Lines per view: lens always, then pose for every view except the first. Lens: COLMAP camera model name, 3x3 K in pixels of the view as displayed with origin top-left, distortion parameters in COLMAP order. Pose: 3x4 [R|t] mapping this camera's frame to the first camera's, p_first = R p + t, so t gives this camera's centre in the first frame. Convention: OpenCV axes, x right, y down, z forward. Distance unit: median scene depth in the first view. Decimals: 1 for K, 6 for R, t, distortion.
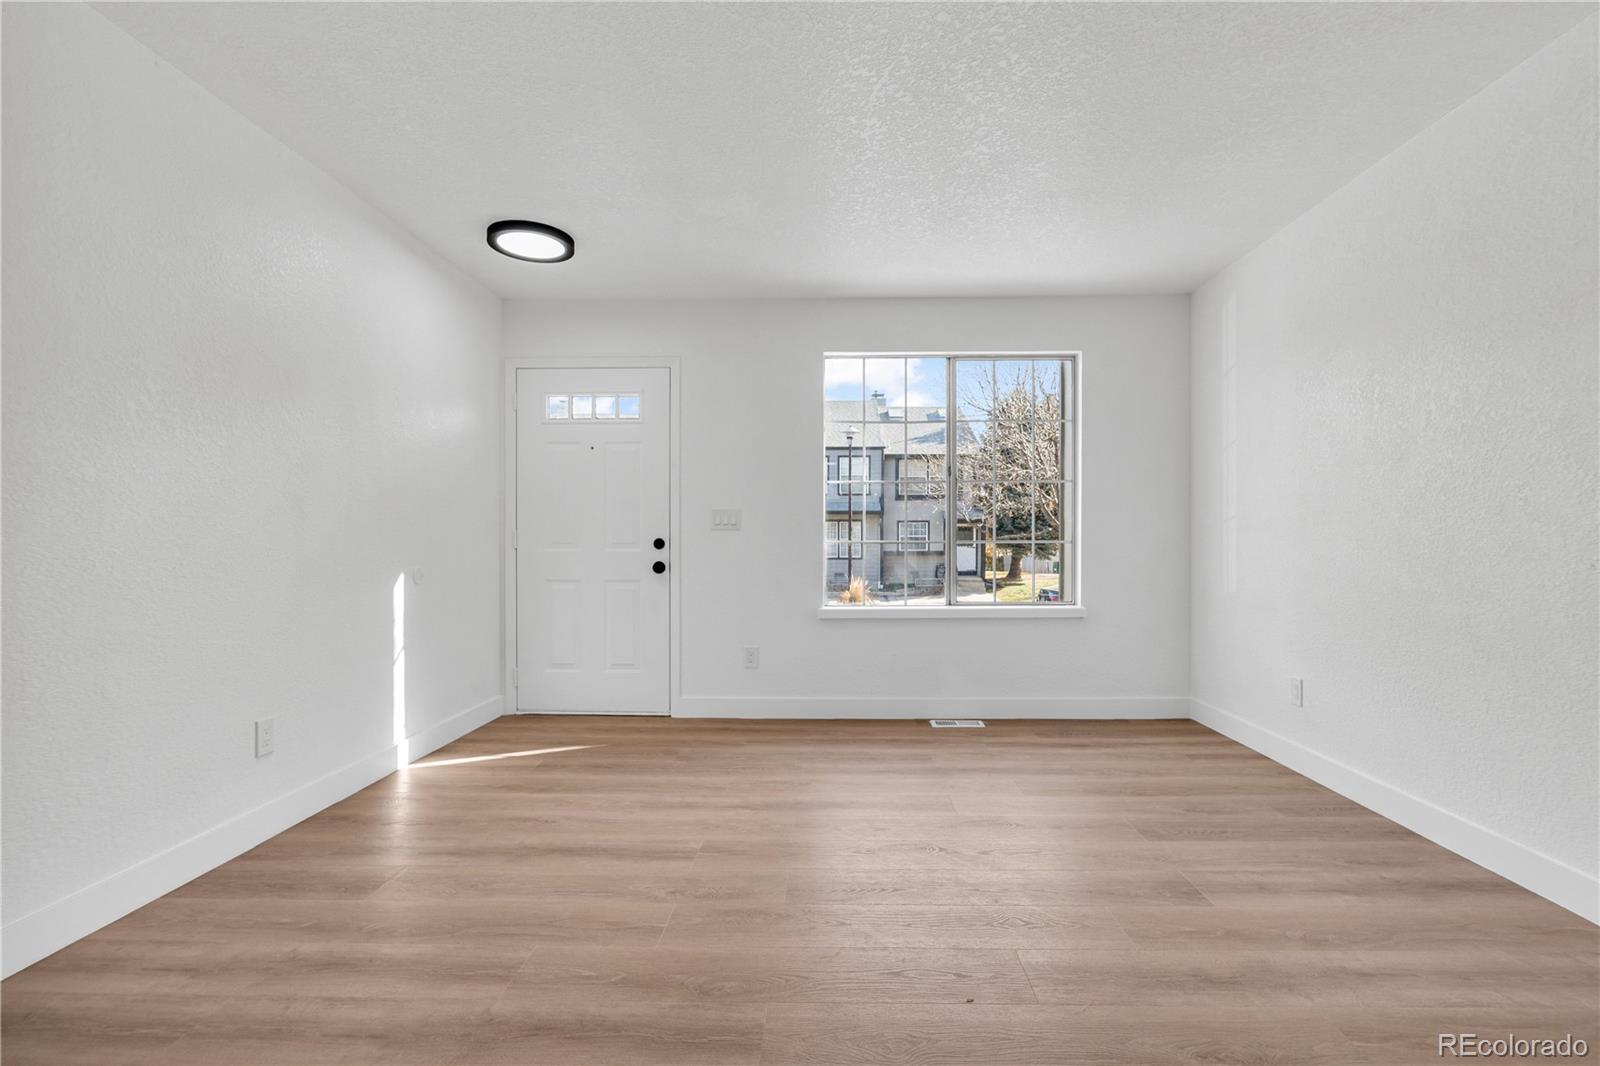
lens RADIAL K [[730.7, 0, 822.9], [0, 730.7, 534.0], [0, 0, 1]] dist [-0.010111, 0.000371]
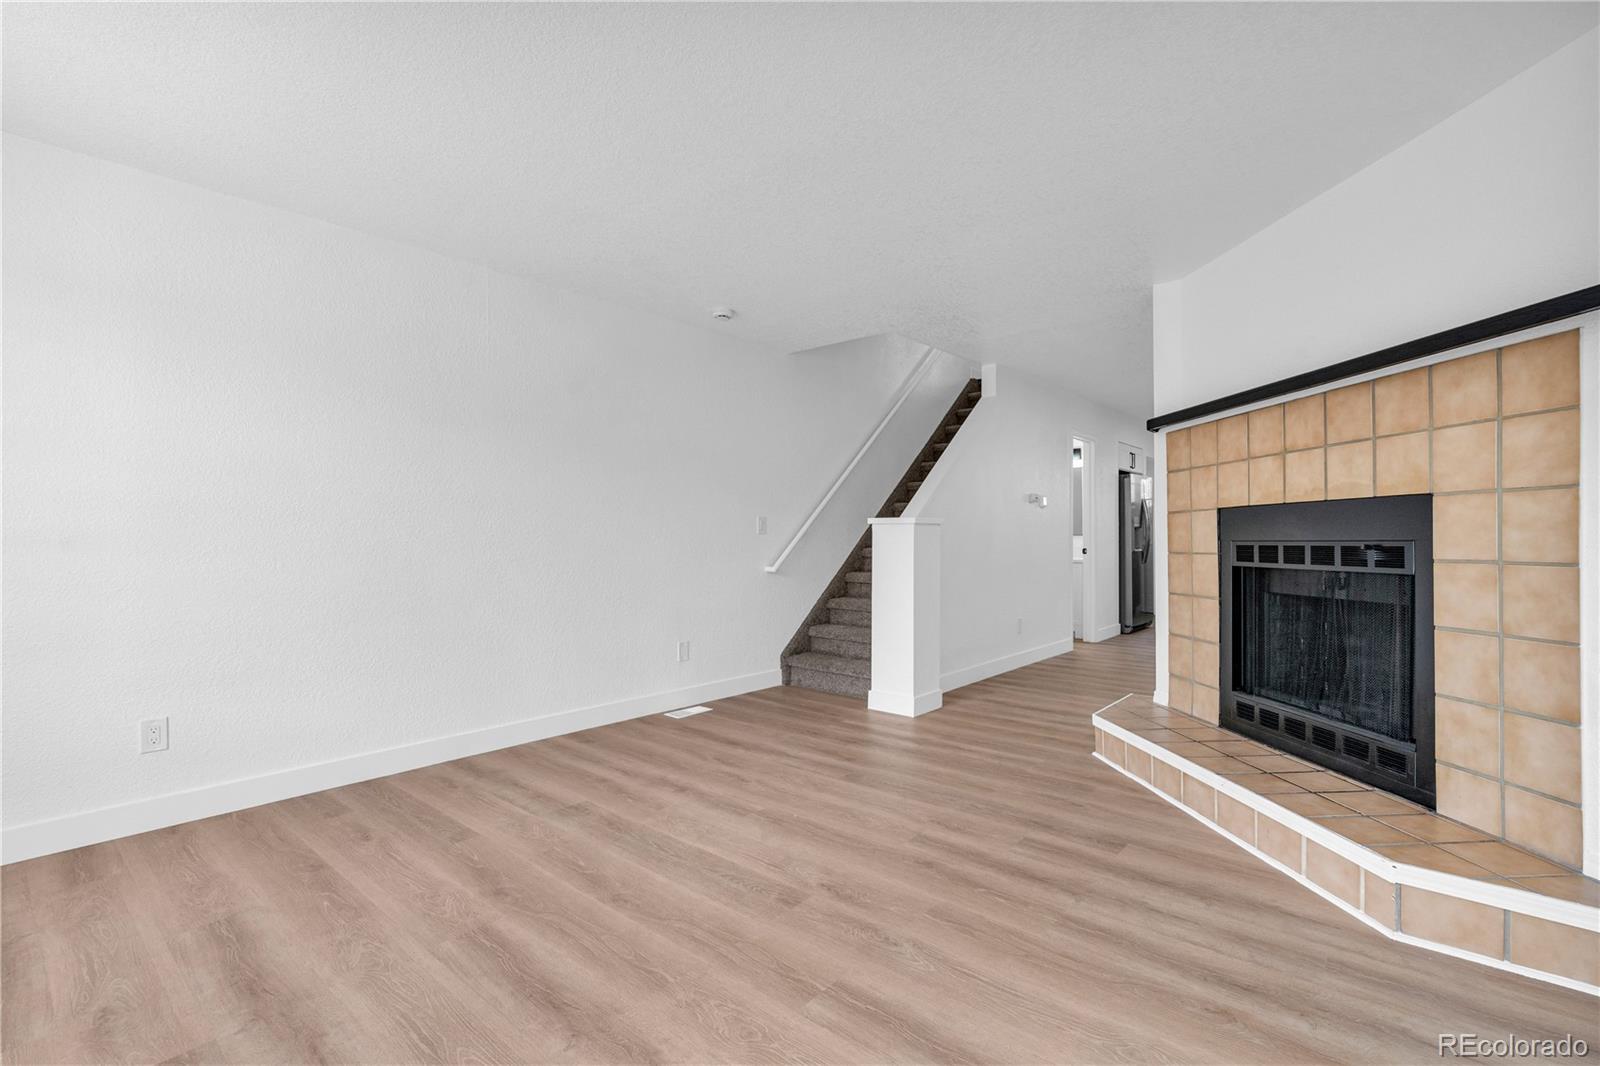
lens RADIAL K [[715.1, 0, 826.7], [0, 715.1, 534.0], [0, 0, 1]] dist [-0.001299, 0.000812]
pose [[-0.788463, 0.004736, 0.615064, -0.708741], [0.001922, 0.999984, -0.005236, -0.012431], [-0.615080, -0.002946, -0.788460, 1.807516]]
